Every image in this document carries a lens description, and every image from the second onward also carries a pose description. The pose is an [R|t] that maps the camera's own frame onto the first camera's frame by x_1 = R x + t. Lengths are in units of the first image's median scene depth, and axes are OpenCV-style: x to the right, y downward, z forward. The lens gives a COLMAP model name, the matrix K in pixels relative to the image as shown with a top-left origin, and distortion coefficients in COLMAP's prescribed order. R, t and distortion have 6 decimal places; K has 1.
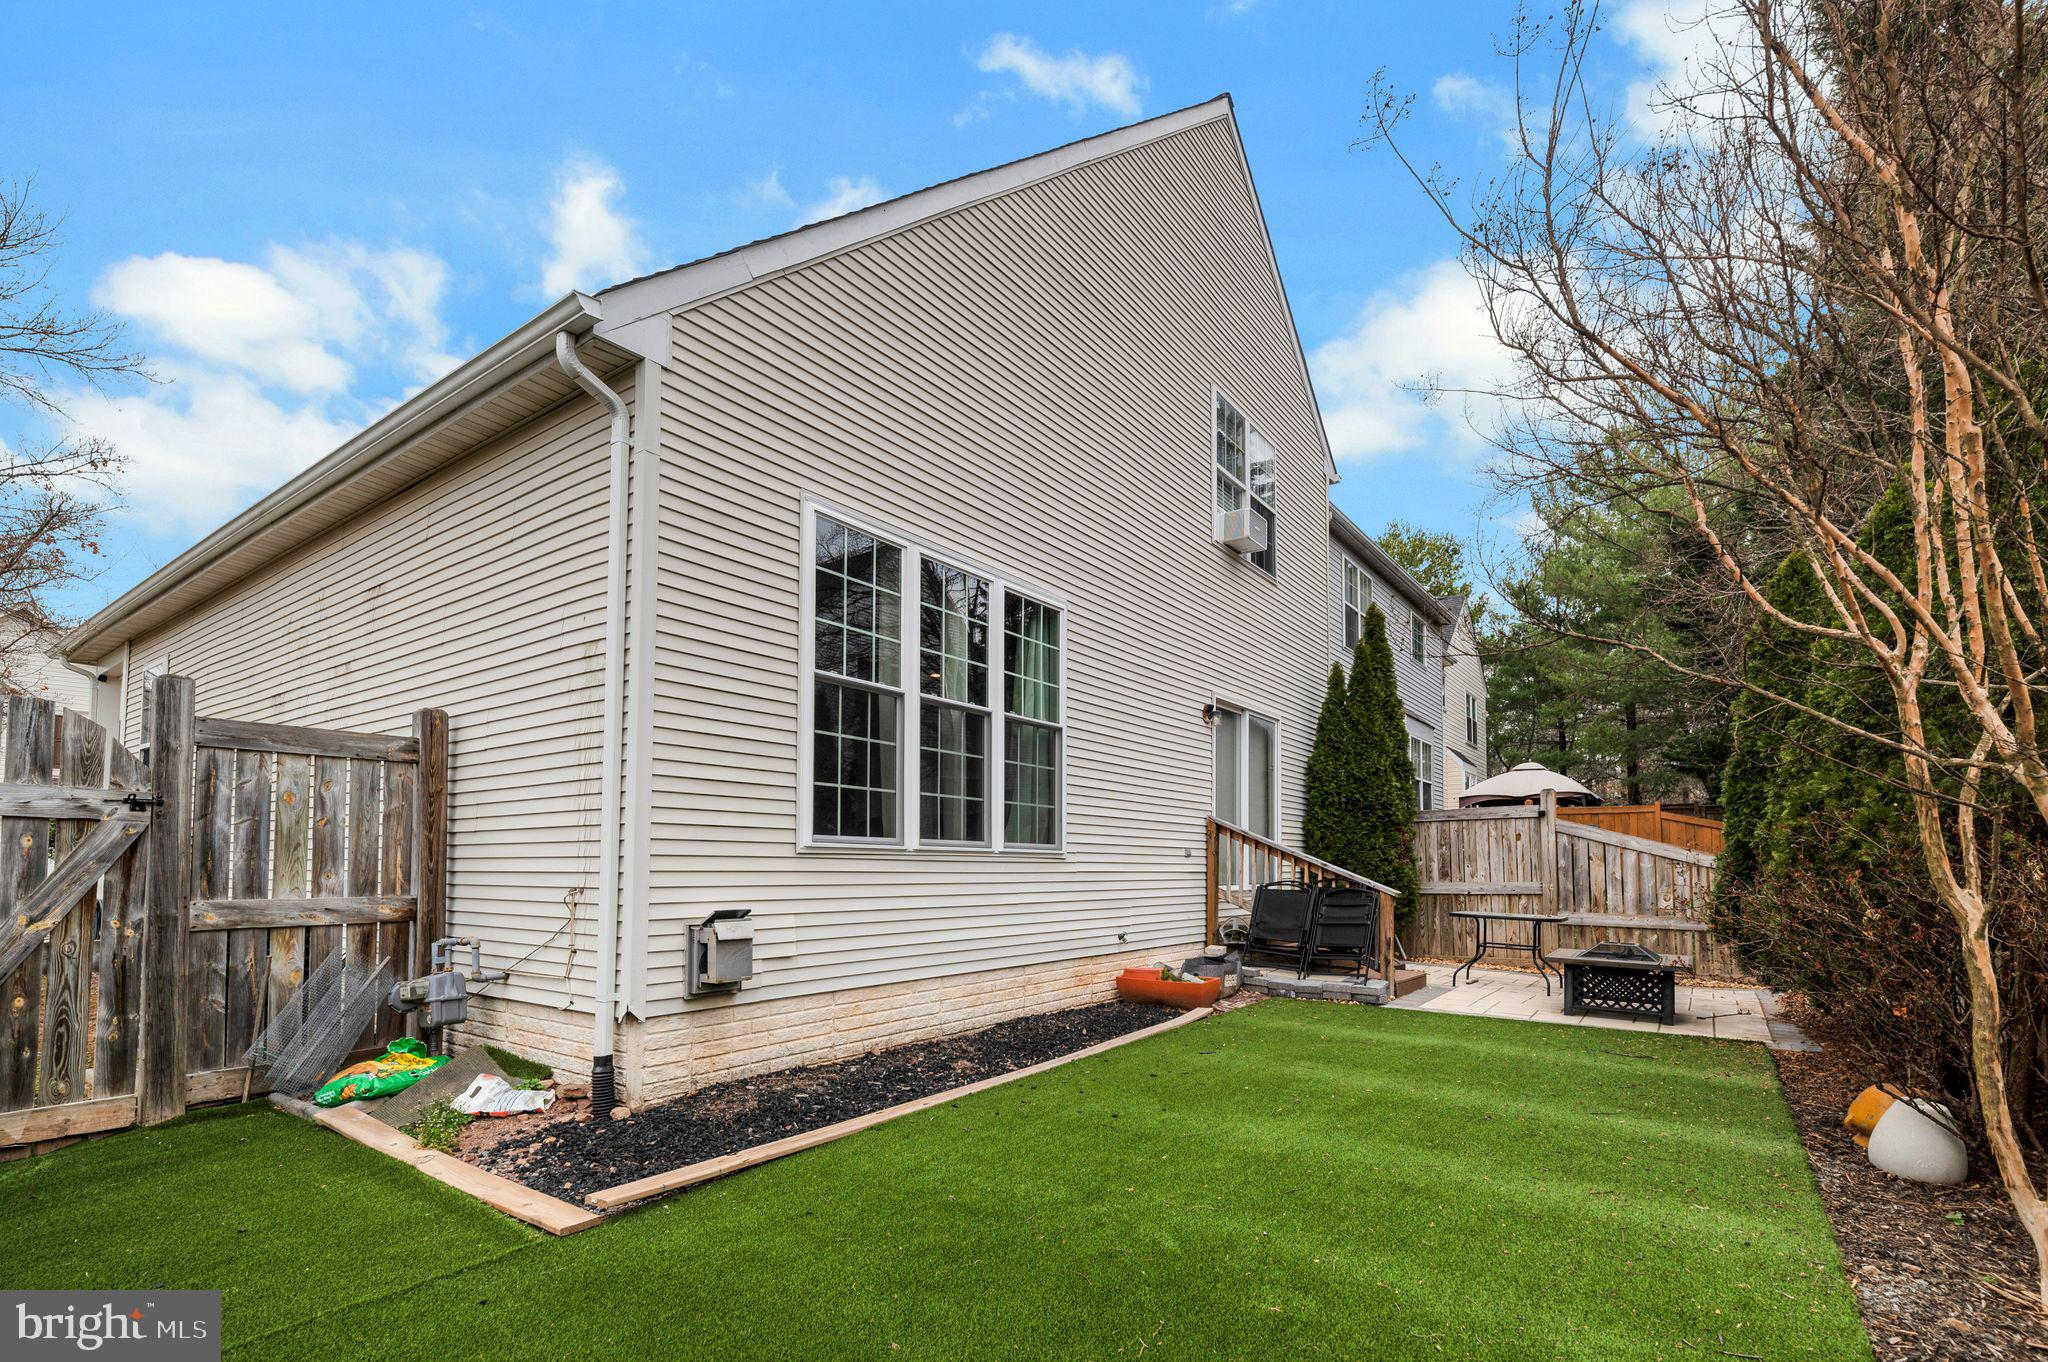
lens RADIAL K [[894.5, 0, 1021.6], [0, 894.5, 708.0], [0, 0, 1]] dist [-0.000286, -0.000082]
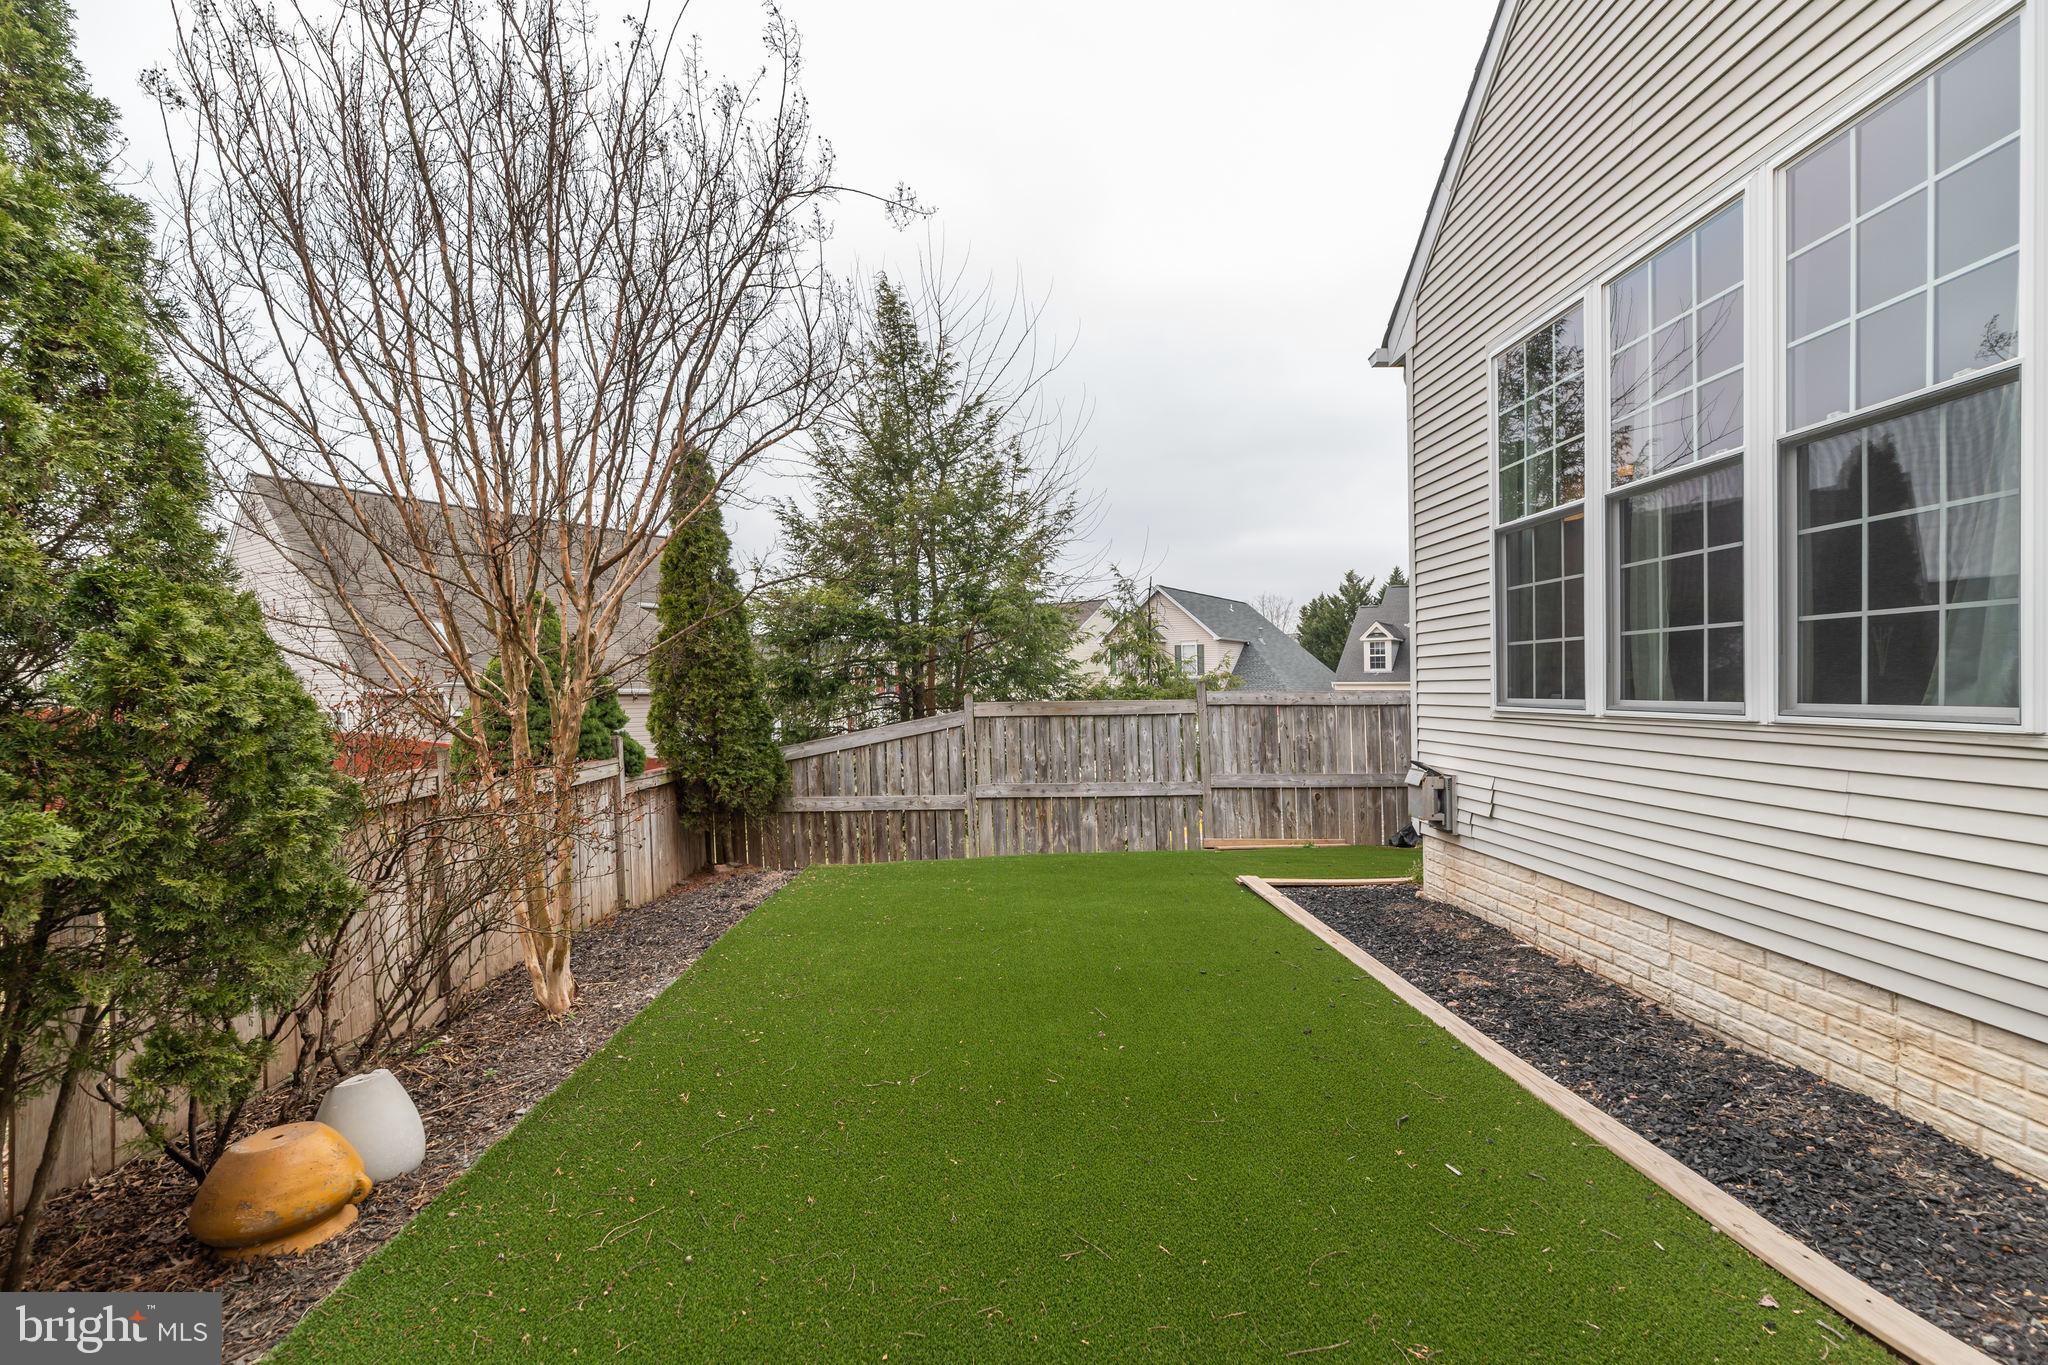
lens RADIAL K [[863.4, 0, 1024.0], [0, 863.4, 682.5], [0, 0, 1]] dist [0.001147, 0.000077]
pose [[-0.777896, -0.070728, -0.624400, 0.632725], [0.030837, 0.988152, -0.150350, 0.213258], [0.627636, -0.136211, -0.766498, 1.198374]]
